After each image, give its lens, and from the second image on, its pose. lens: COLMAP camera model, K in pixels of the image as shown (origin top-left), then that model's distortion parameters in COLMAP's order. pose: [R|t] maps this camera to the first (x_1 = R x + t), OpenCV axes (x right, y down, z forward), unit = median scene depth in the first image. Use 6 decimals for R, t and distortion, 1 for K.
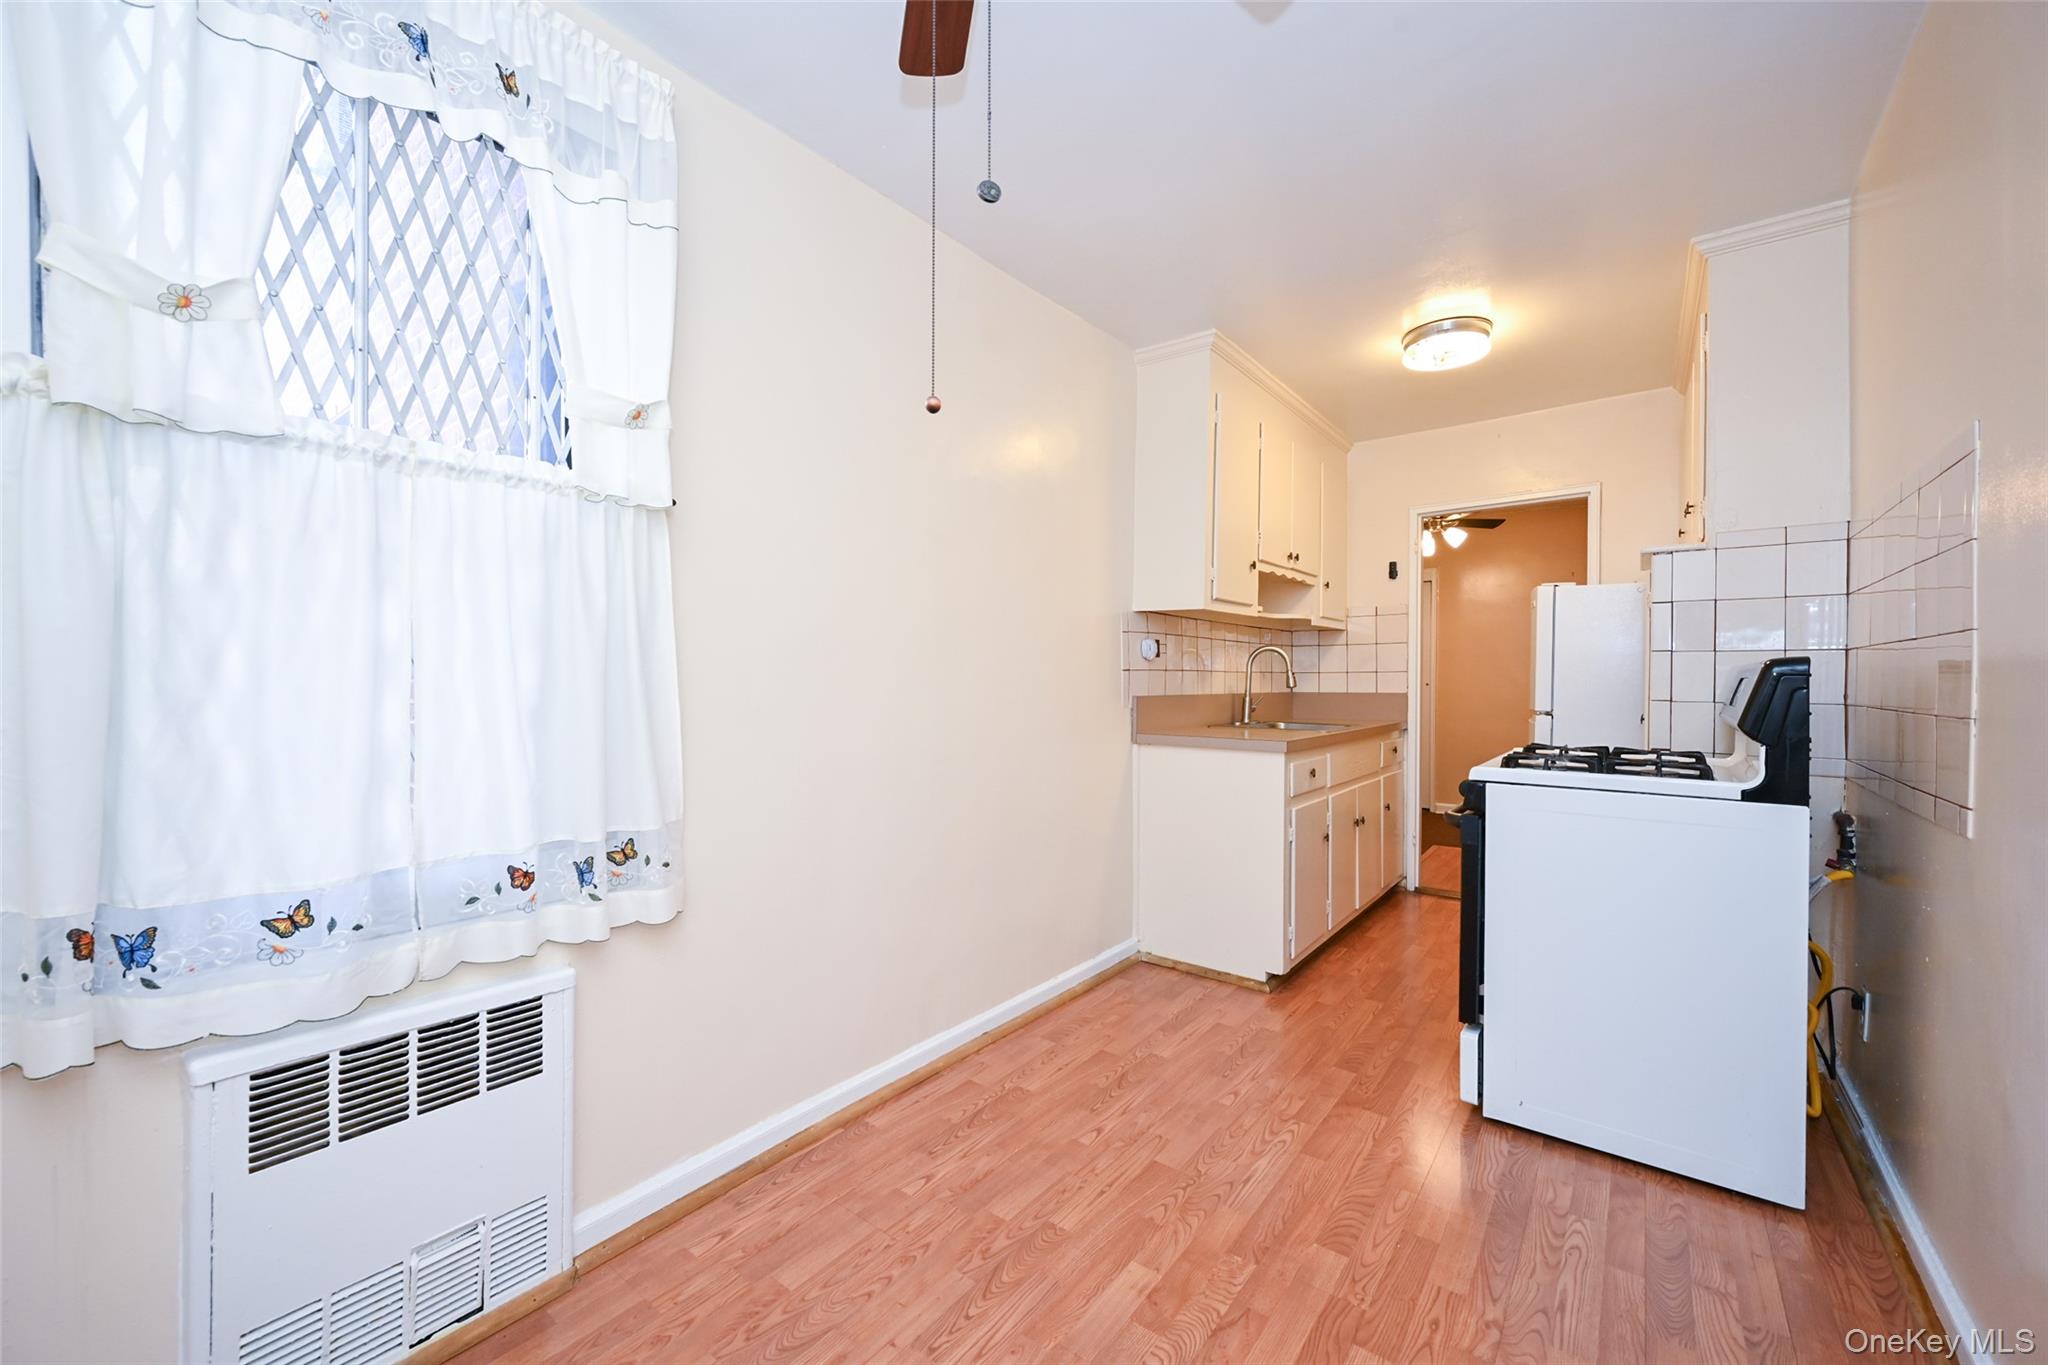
lens RADIAL K [[799.3, 0, 1032.5], [0, 799.3, 691.6], [0, 0, 1]] dist [0.000976, 0.000113]
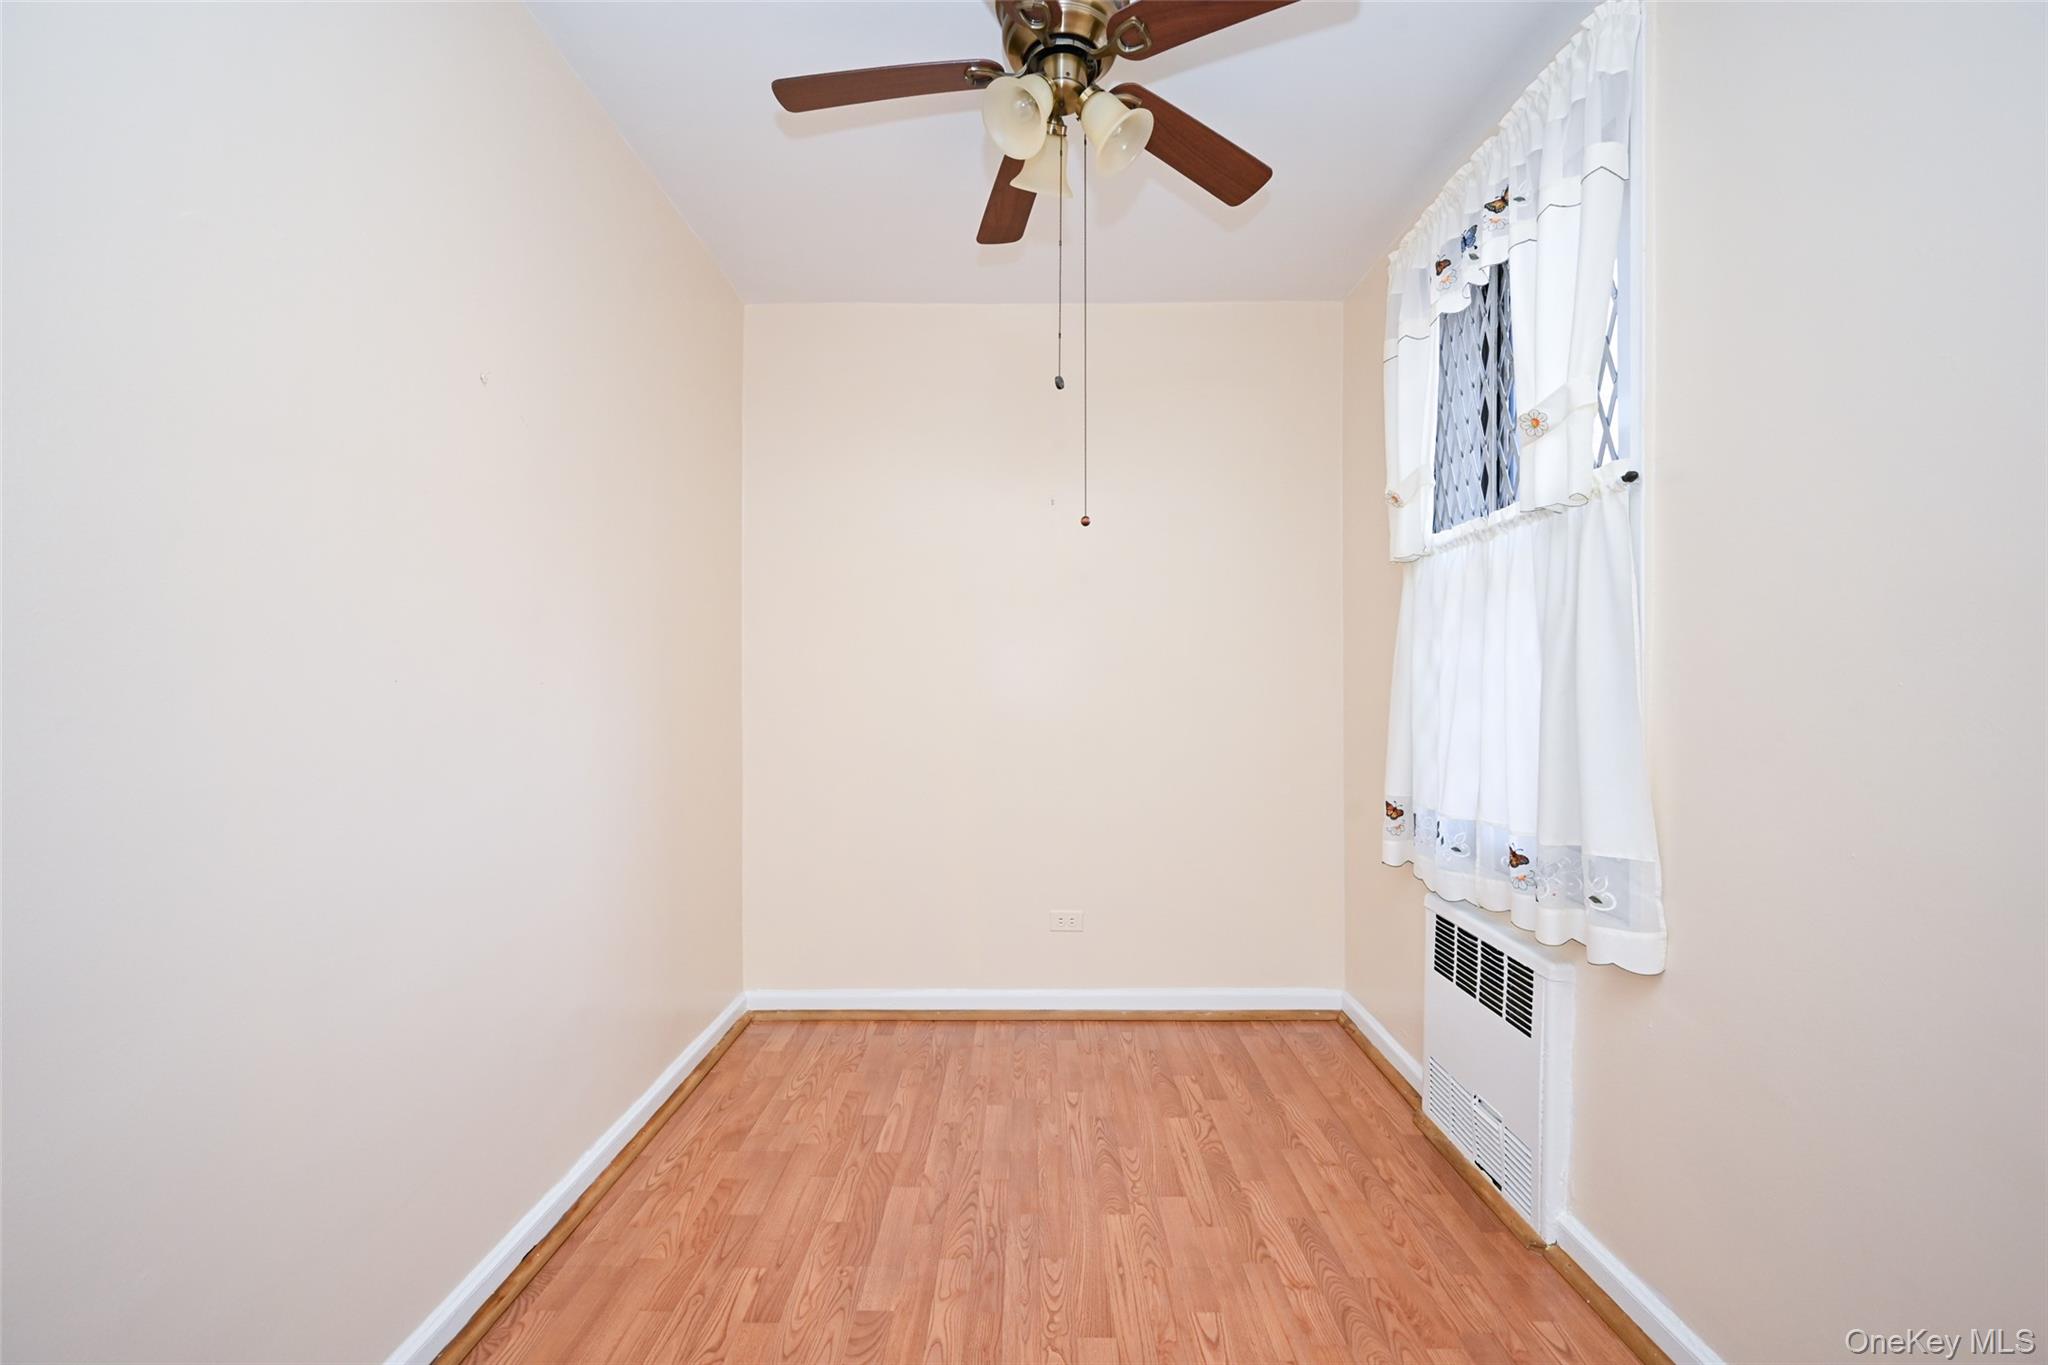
lens RADIAL K [[799.3, 0, 1026.3], [0, 799.3, 681.6], [0, 0, 1]] dist [0.000976, 0.000113]
pose [[-0.792922, -0.004038, -0.609310, 0.714183], [-0.009833, 0.999933, 0.006170, -0.027311], [0.609244, 0.010883, -0.792908, 1.632104]]
